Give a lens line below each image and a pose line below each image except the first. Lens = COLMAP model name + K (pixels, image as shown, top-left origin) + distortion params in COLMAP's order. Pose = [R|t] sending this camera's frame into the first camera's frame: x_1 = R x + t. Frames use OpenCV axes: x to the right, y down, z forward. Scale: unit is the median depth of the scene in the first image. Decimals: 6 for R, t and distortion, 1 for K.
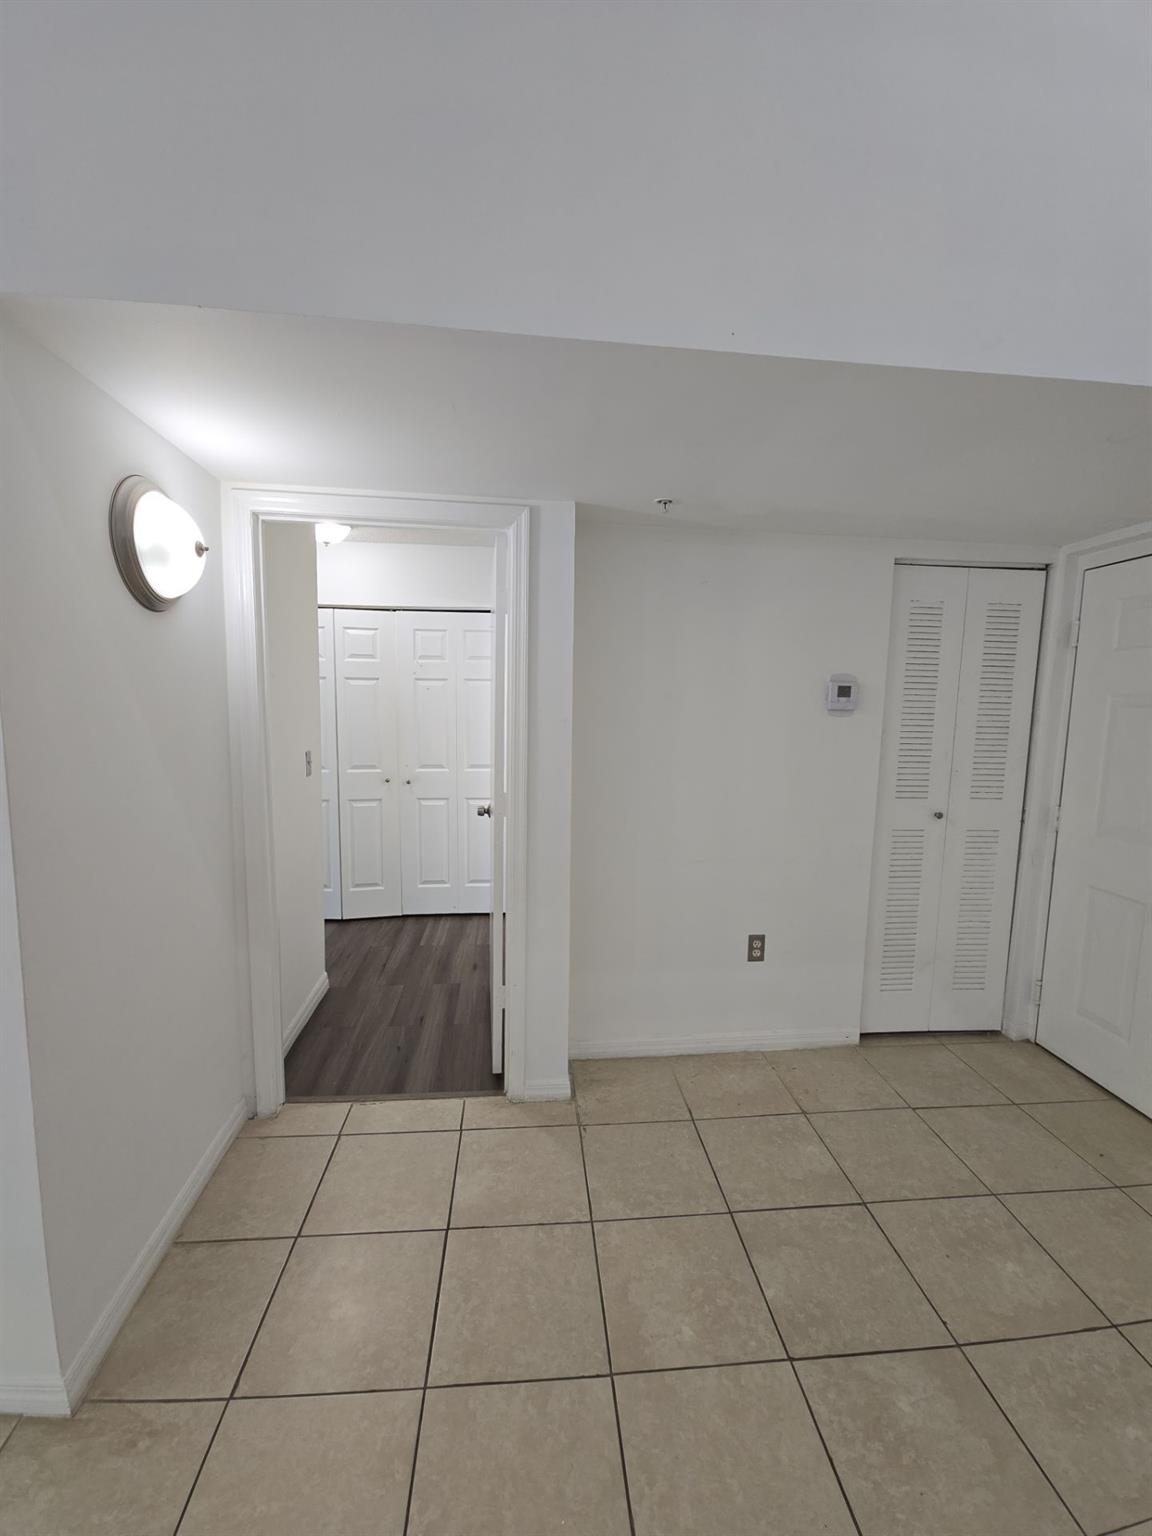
lens RADIAL K [[626.0, 0, 574.4], [0, 626.0, 768.5], [0, 0, 1]] dist [0.004236, -0.004485]
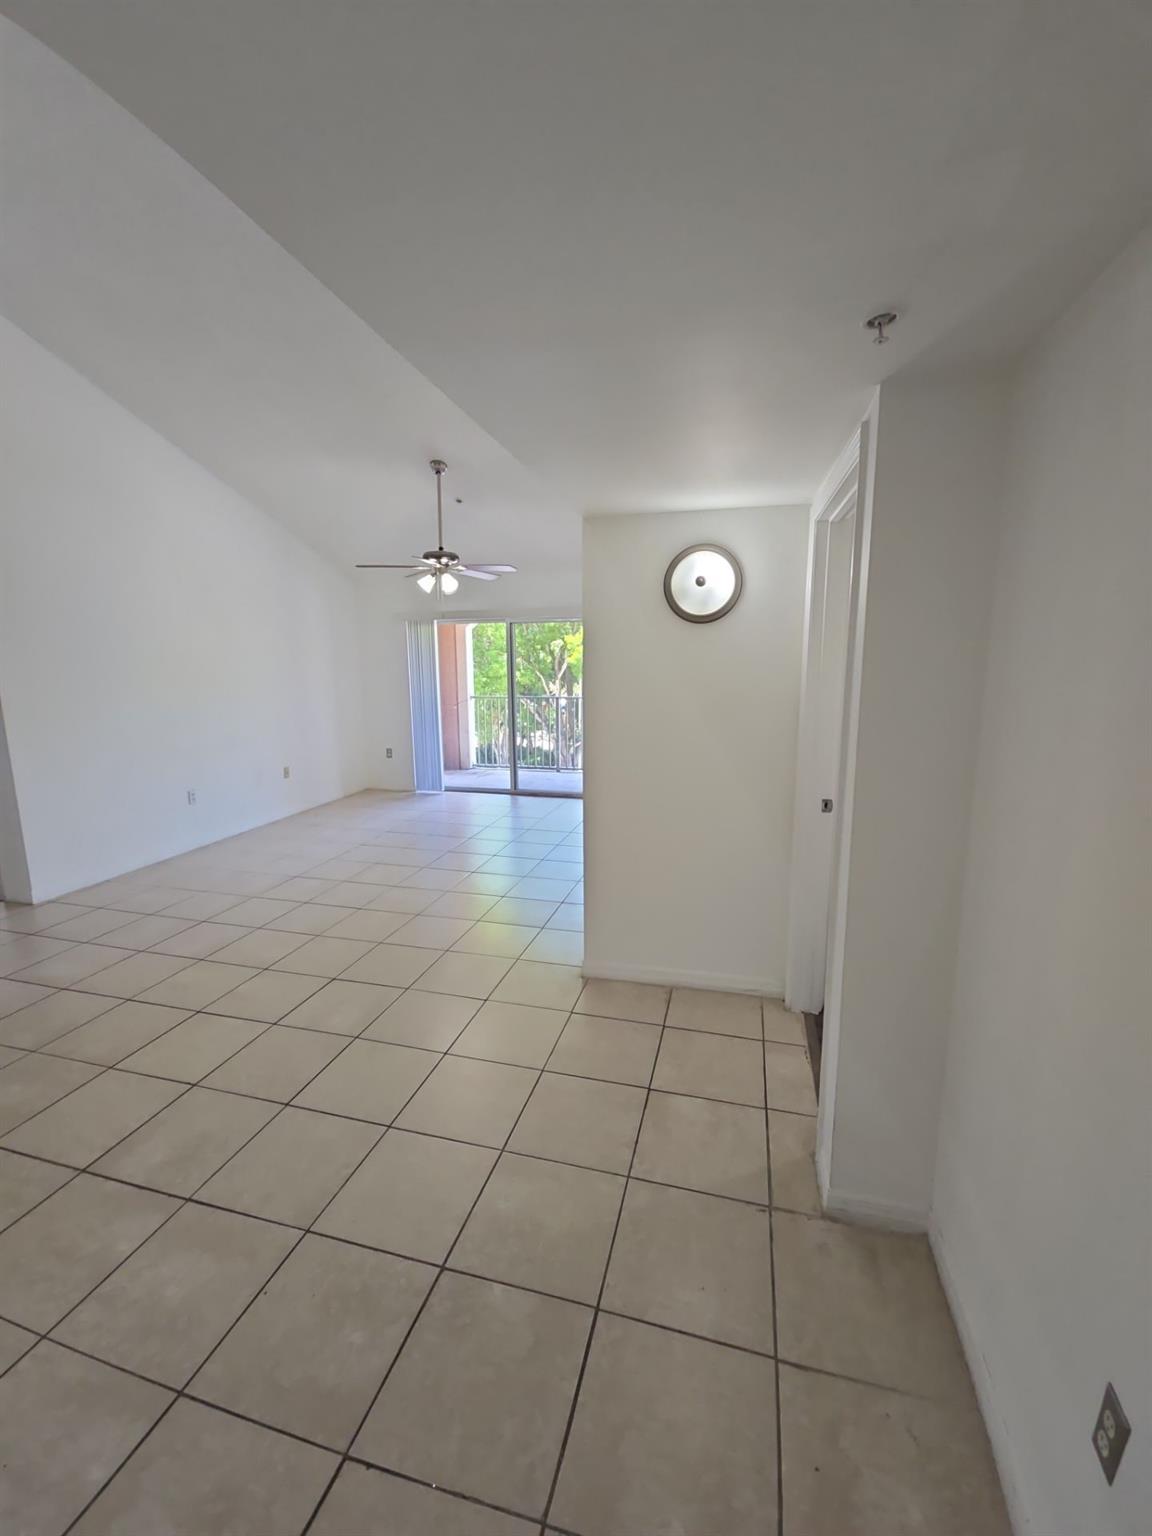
lens RADIAL K [[626.0, 0, 574.4], [0, 626.0, 768.5], [0, 0, 1]] dist [0.004236, -0.004485]
pose [[-0.347395, 0.141208, -0.927026, 0.653005], [-0.102319, 0.976986, 0.187162, -0.093129], [0.932120, 0.159872, -0.324952, 0.799924]]
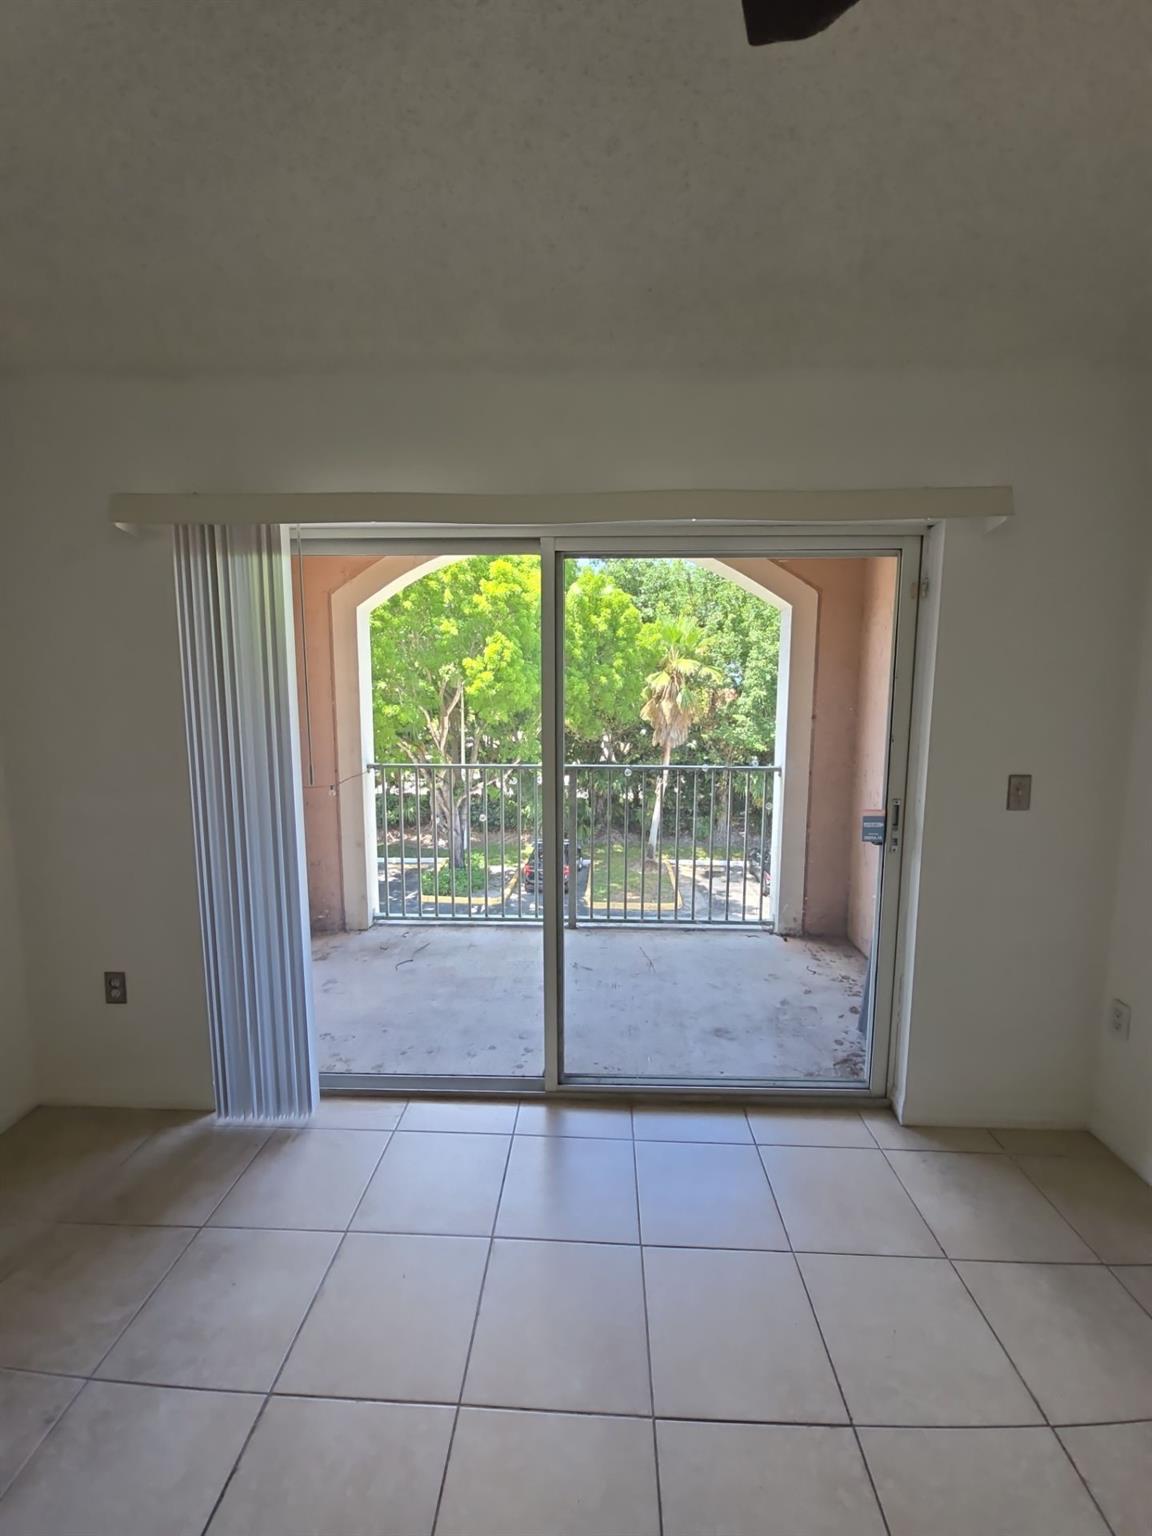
lens RADIAL K [[626.0, 0, 574.4], [0, 626.0, 768.5], [0, 0, 1]] dist [0.004236, -0.004485]
pose [[-0.127109, 0.097188, -0.987116, -1.045713], [-0.114813, 0.987057, 0.111966, 0.009216], [0.985221, 0.127566, -0.114305, -0.299206]]
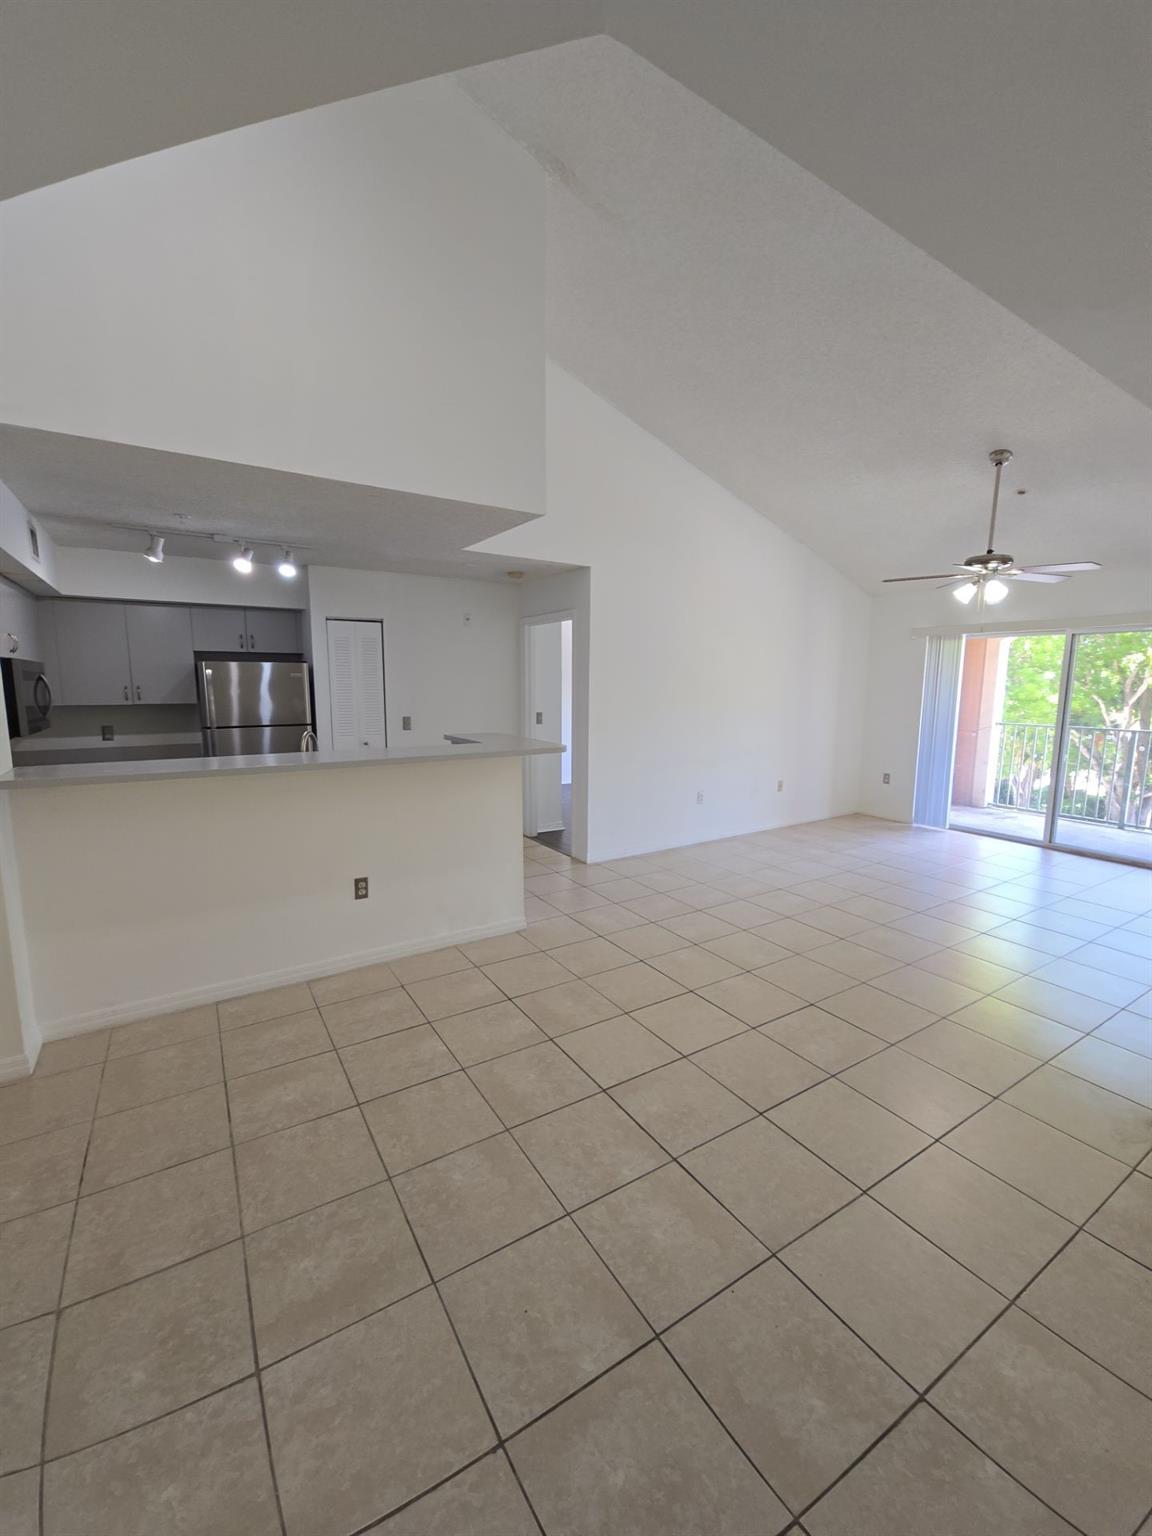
lens RADIAL K [[626.0, 0, 574.4], [0, 626.0, 768.5], [0, 0, 1]] dist [0.004236, -0.004485]
pose [[-0.889809, 0.040646, -0.454519, 0.671235], [-0.072419, 0.970825, 0.228591, -0.093501], [0.450550, 0.236318, -0.860906, 0.751047]]
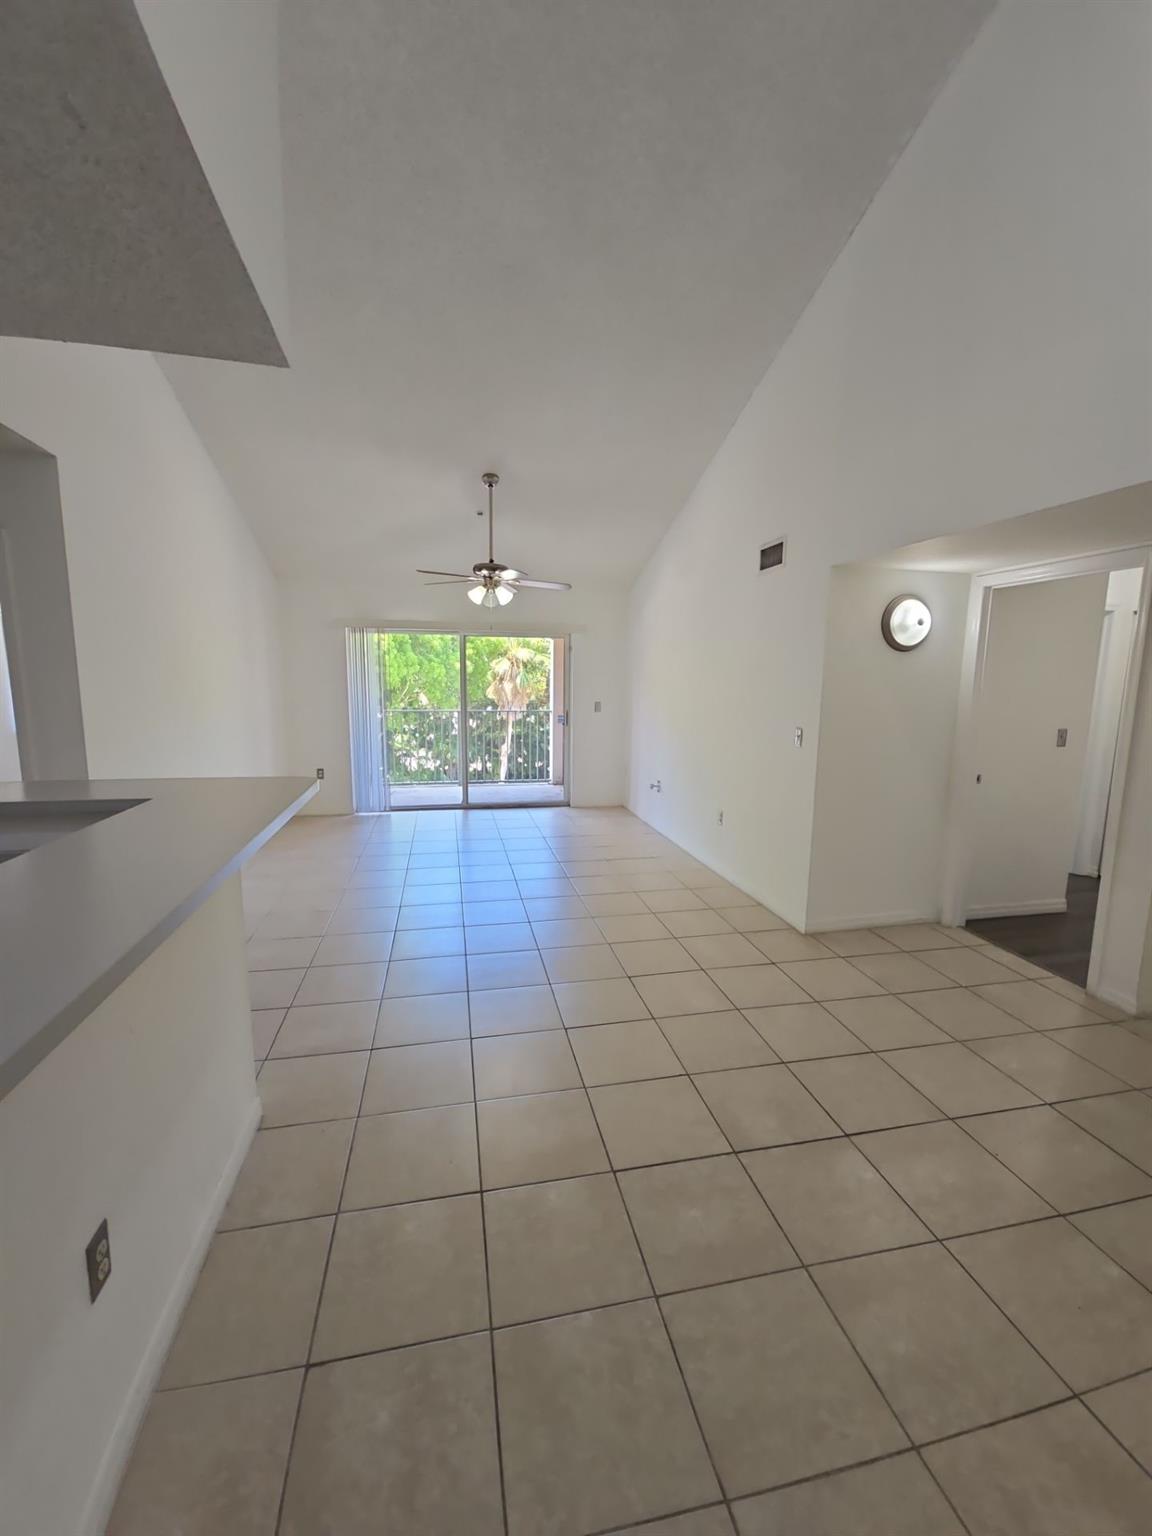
lens RADIAL K [[626.0, 0, 574.4], [0, 626.0, 768.5], [0, 0, 1]] dist [0.004236, -0.004485]
pose [[0.116907, 0.125583, -0.985171, 0.925310], [-0.118389, 0.986662, 0.111725, 0.034956], [0.986061, 0.103572, 0.130216, -0.269957]]
